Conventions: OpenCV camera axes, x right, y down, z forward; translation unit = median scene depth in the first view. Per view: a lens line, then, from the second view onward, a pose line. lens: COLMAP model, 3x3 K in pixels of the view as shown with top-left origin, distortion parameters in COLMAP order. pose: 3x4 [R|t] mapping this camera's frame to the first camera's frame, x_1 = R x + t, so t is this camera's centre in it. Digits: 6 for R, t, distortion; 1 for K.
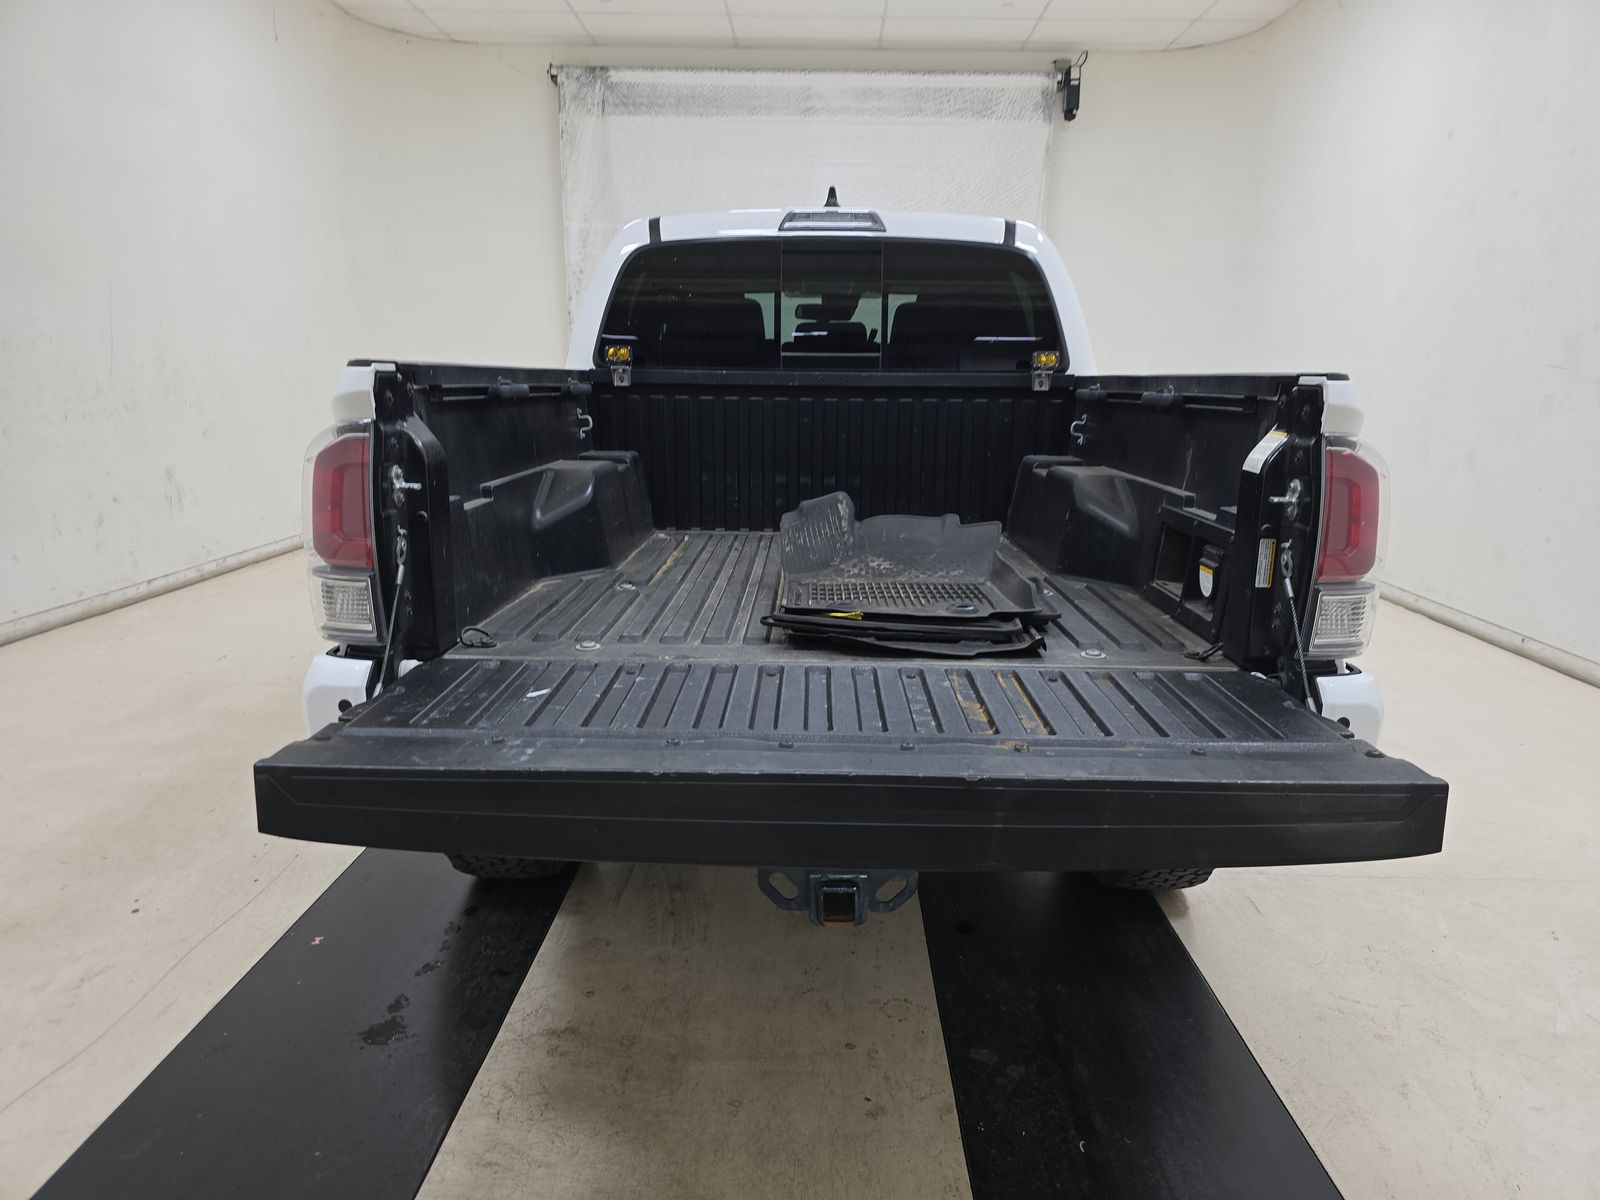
lens RADIAL K [[1084.8, 0, 799.8], [0, 1084.8, 596.5], [0, 0, 1]] dist [0.006709, -0.005042]
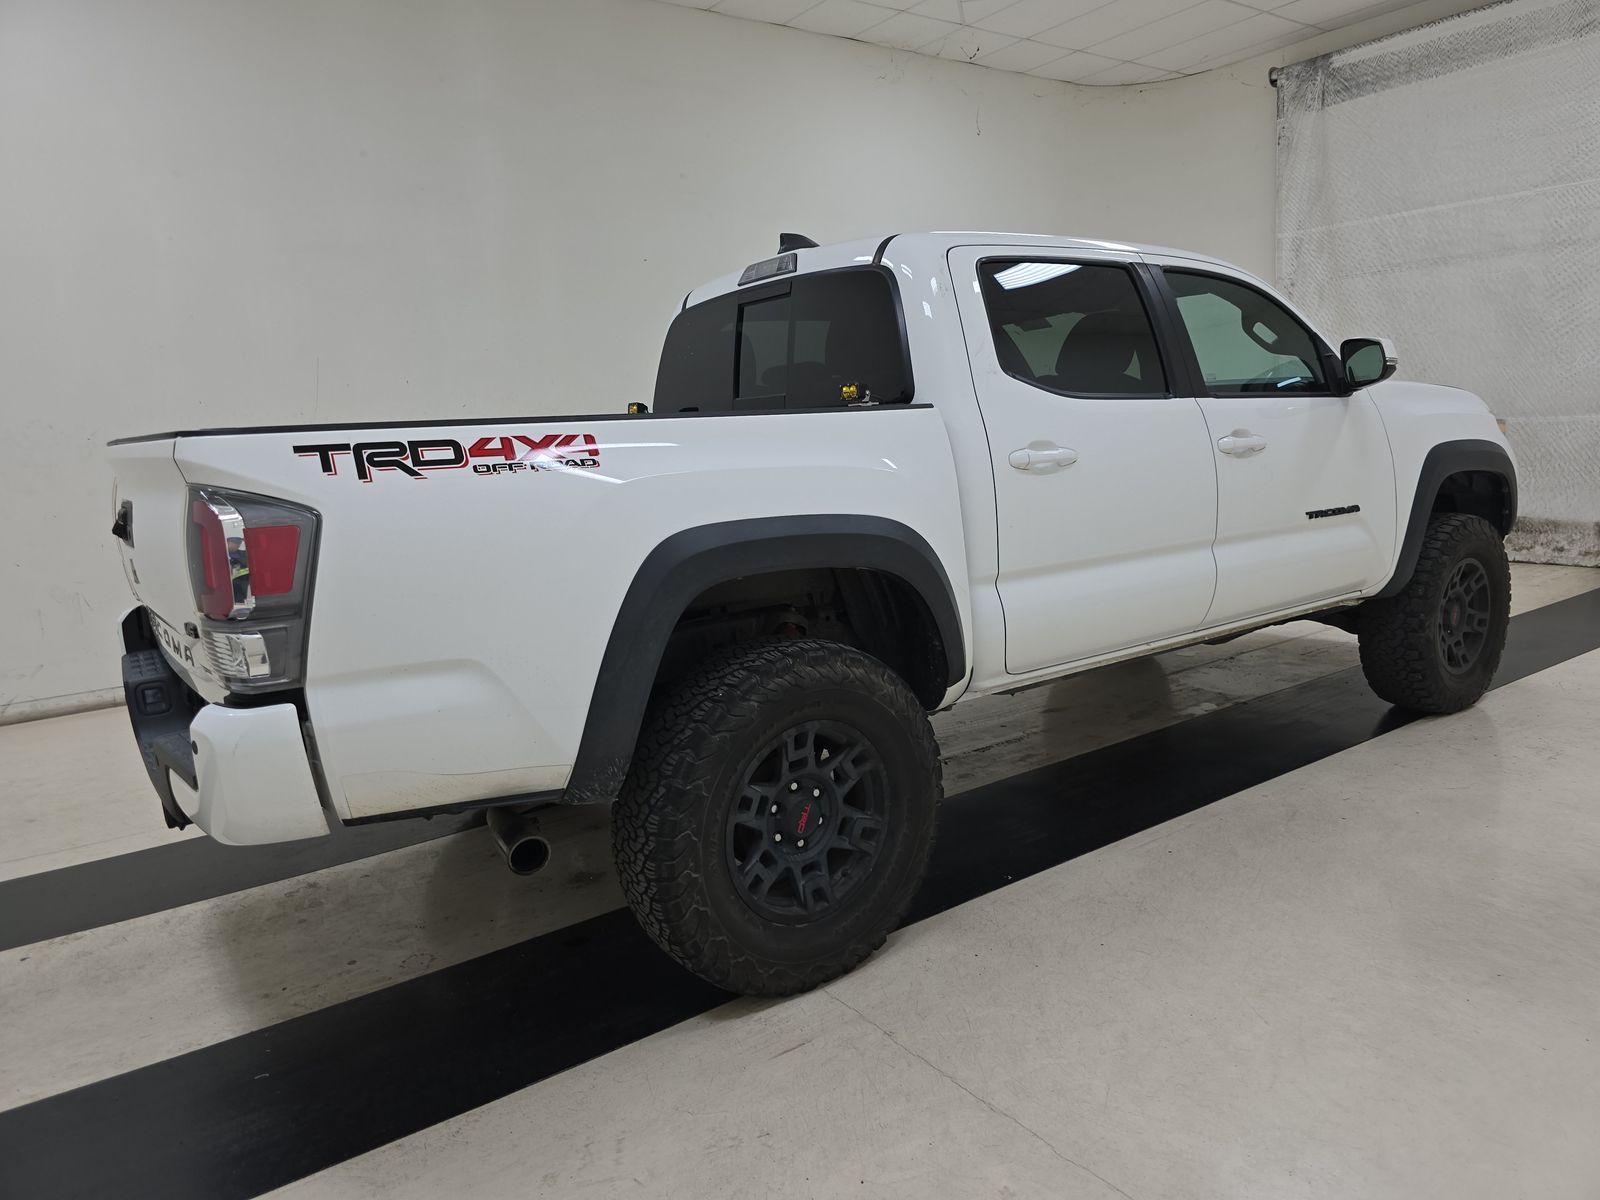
lens RADIAL K [[1070.4, 0, 800.0], [0, 1070.4, 600.0], [0, 0, 1]] dist [-0.001687, -0.006830]
pose [[0.599443, 0.082037, -0.796202, 1.092928], [-0.095607, 0.994951, 0.030534, -0.081243], [0.794687, 0.057819, 0.604260, 0.523458]]
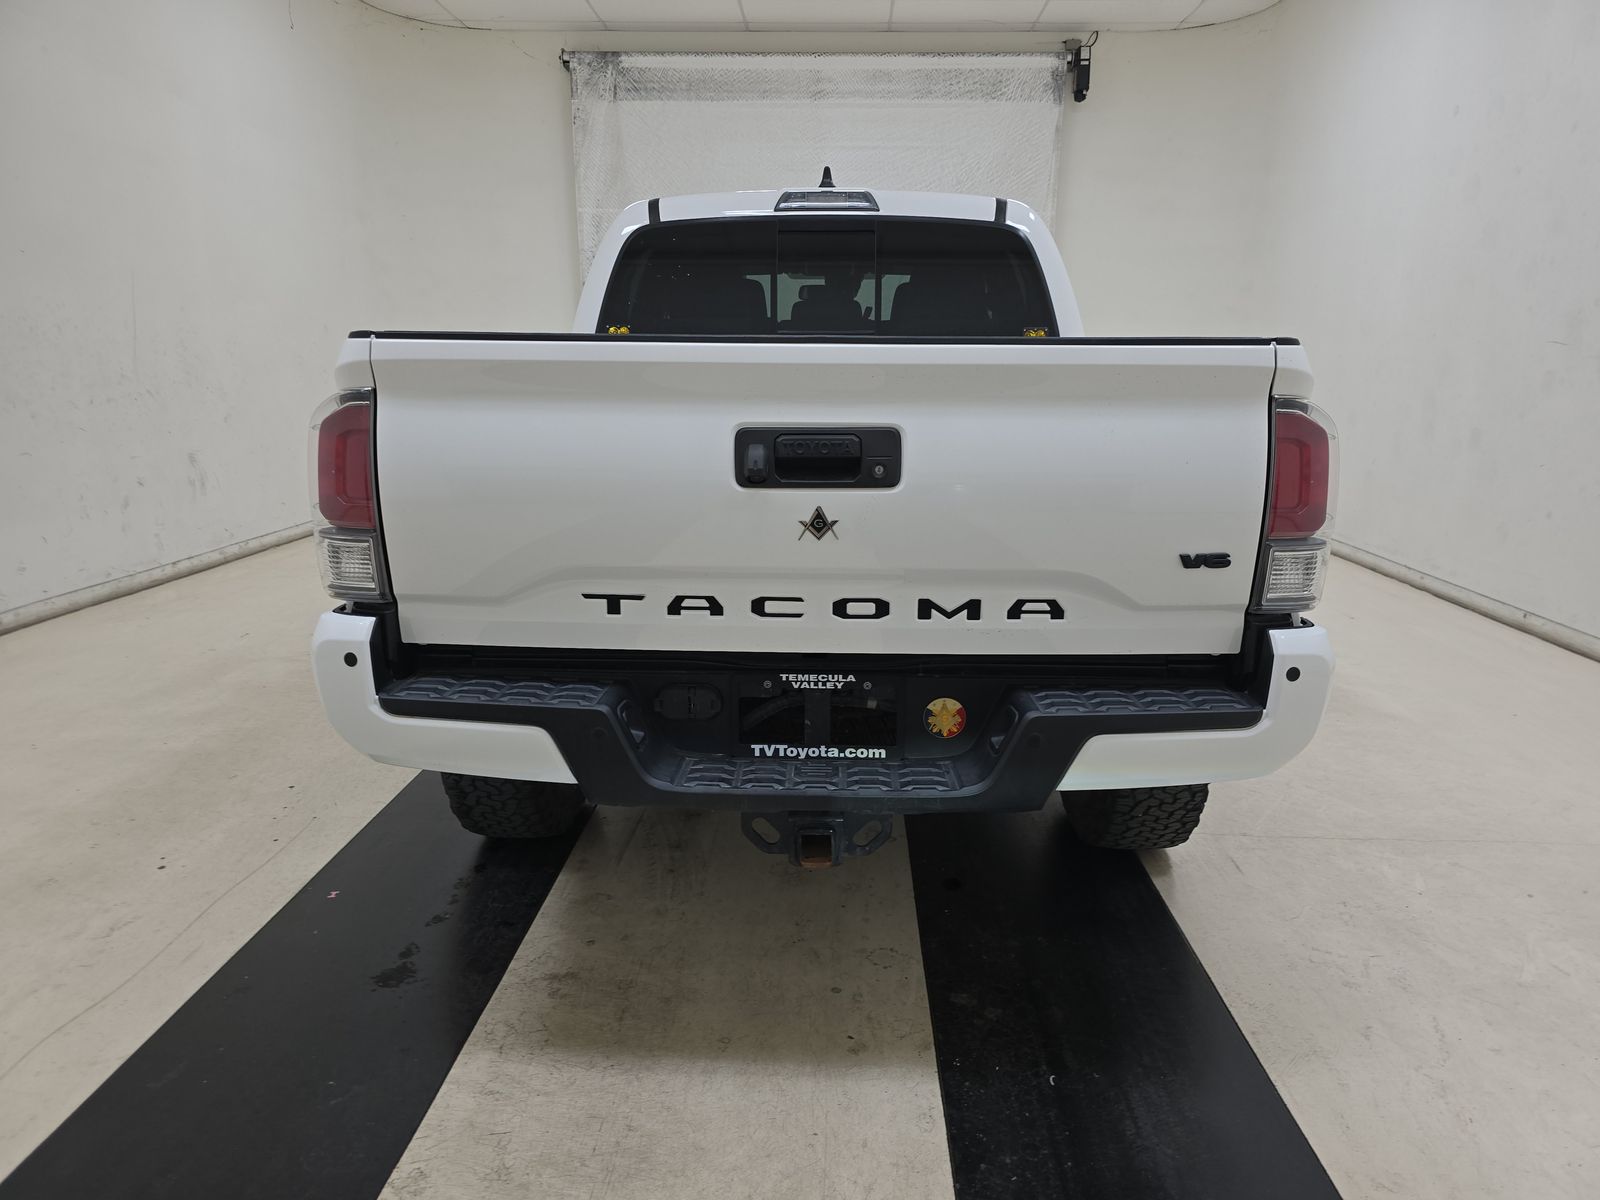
lens RADIAL K [[1083.0, 0, 800.0], [0, 1083.0, 600.0], [0, 0, 1]] dist [0.001982, -0.000444]
pose [[0.999846, -0.002602, -0.017384, 0.024888], [0.002875, 0.999872, 0.015724, 0.017187], [0.017341, -0.015772, 0.999725, -0.032657]]
